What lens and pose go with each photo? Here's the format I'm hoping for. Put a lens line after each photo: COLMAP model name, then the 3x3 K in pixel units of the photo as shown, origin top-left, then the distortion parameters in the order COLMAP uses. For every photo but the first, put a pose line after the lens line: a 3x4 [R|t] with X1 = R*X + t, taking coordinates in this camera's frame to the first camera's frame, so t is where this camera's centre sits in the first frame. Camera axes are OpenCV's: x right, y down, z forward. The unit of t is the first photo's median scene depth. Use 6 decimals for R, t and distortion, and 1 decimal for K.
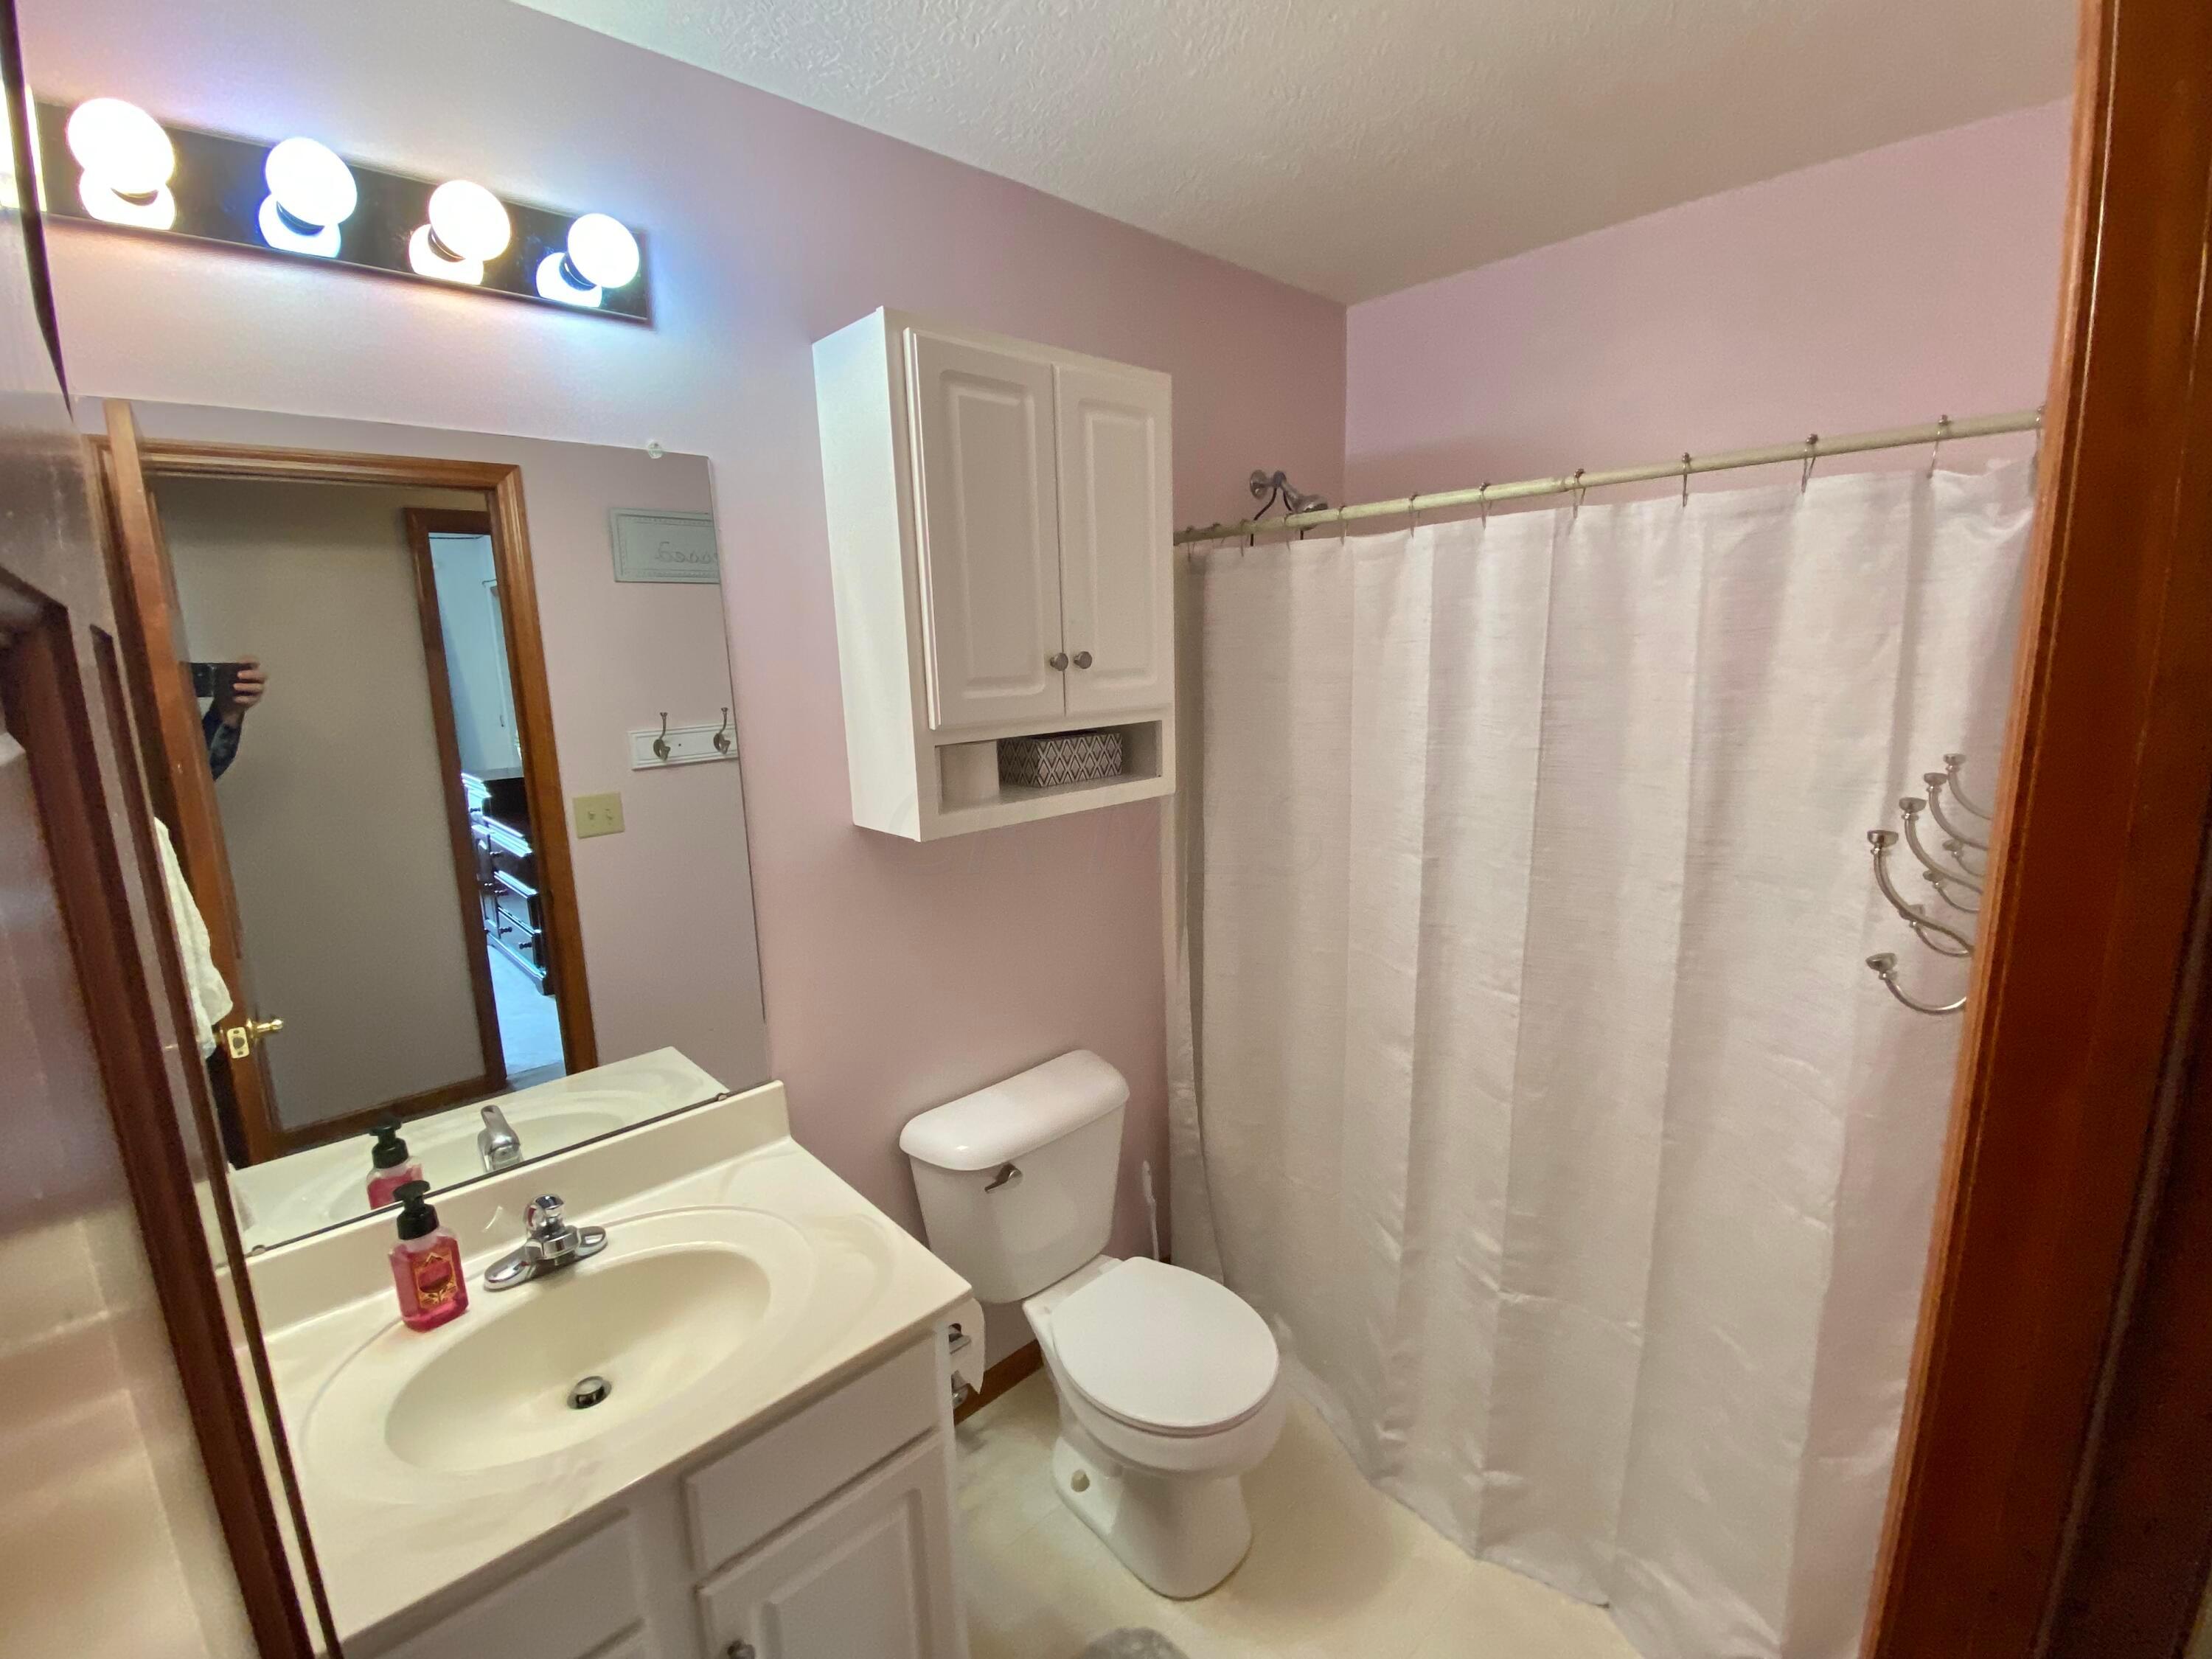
lens RADIAL K [[939.6, 0, 1107.4], [0, 939.6, 828.6], [0, 0, 1]] dist [-0.000018, -0.005501]
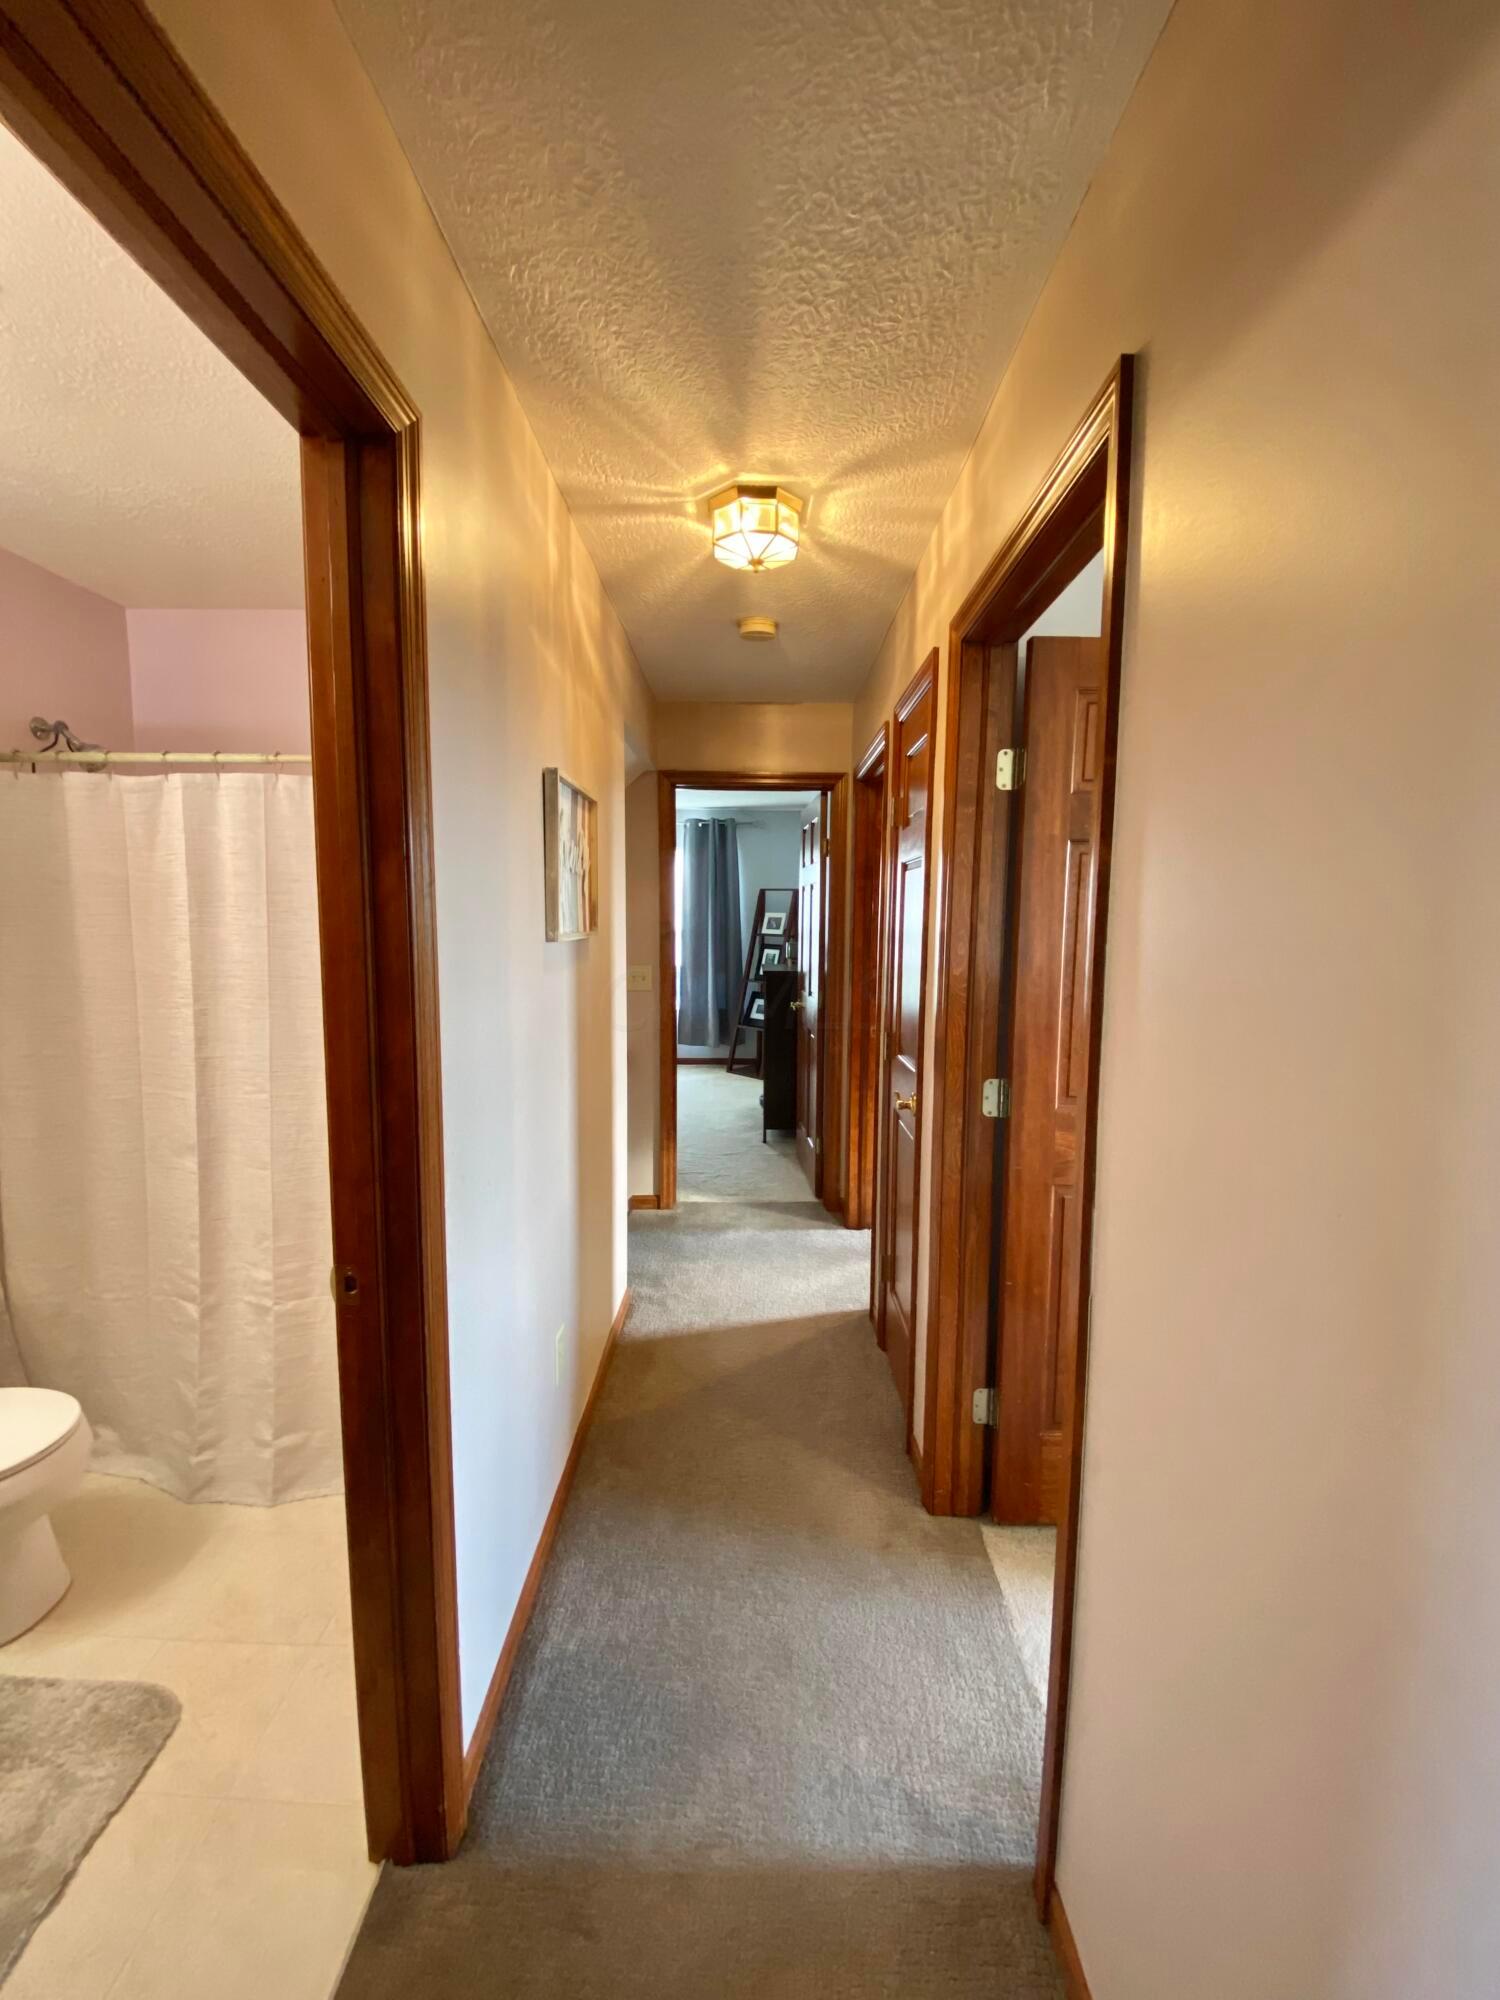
lens RADIAL K [[822.5, 0, 744.0], [0, 822.5, 995.6], [0, 0, 1]] dist [-0.001610, -0.010515]
pose [[0.686451, -0.030445, 0.726539, 0.016158], [0.107075, 0.992464, -0.059578, 0.173988], [-0.719250, 0.118691, 0.684538, -0.421138]]
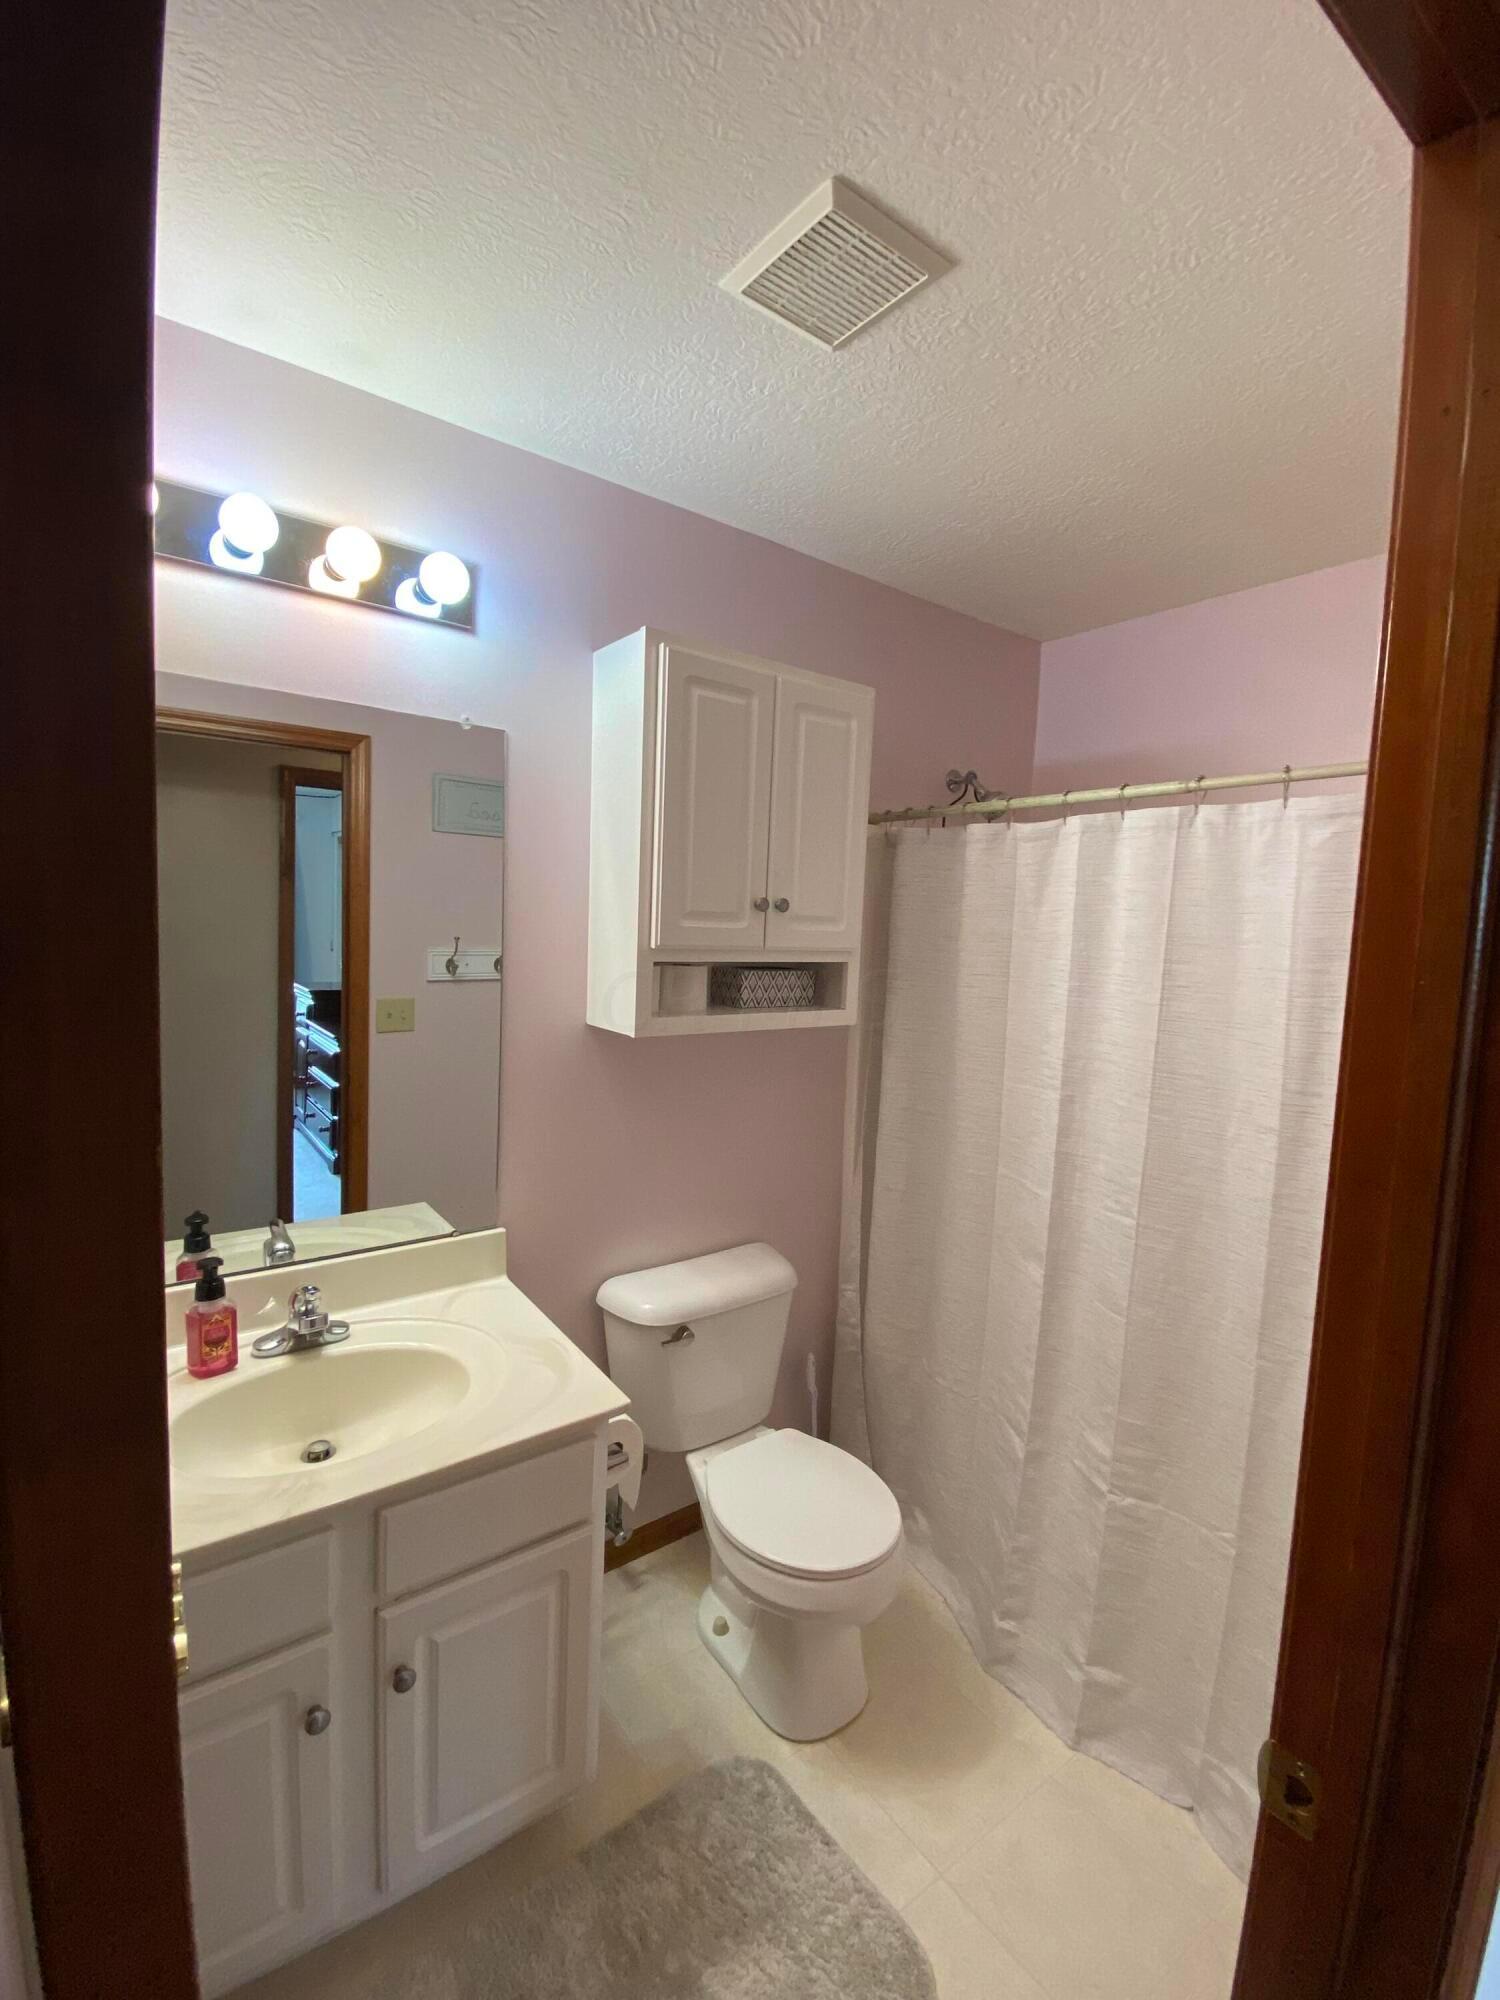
lens RADIAL K [[849.5, 0, 765.2], [0, 849.5, 1002.3], [0, 0, 1]] dist [-0.000018, -0.005501]
pose [[0.992122, 0.079409, -0.096891, 0.067407], [-0.088847, 0.991278, -0.097335, 0.053554], [0.088317, 0.105176, 0.990524, -0.084668]]
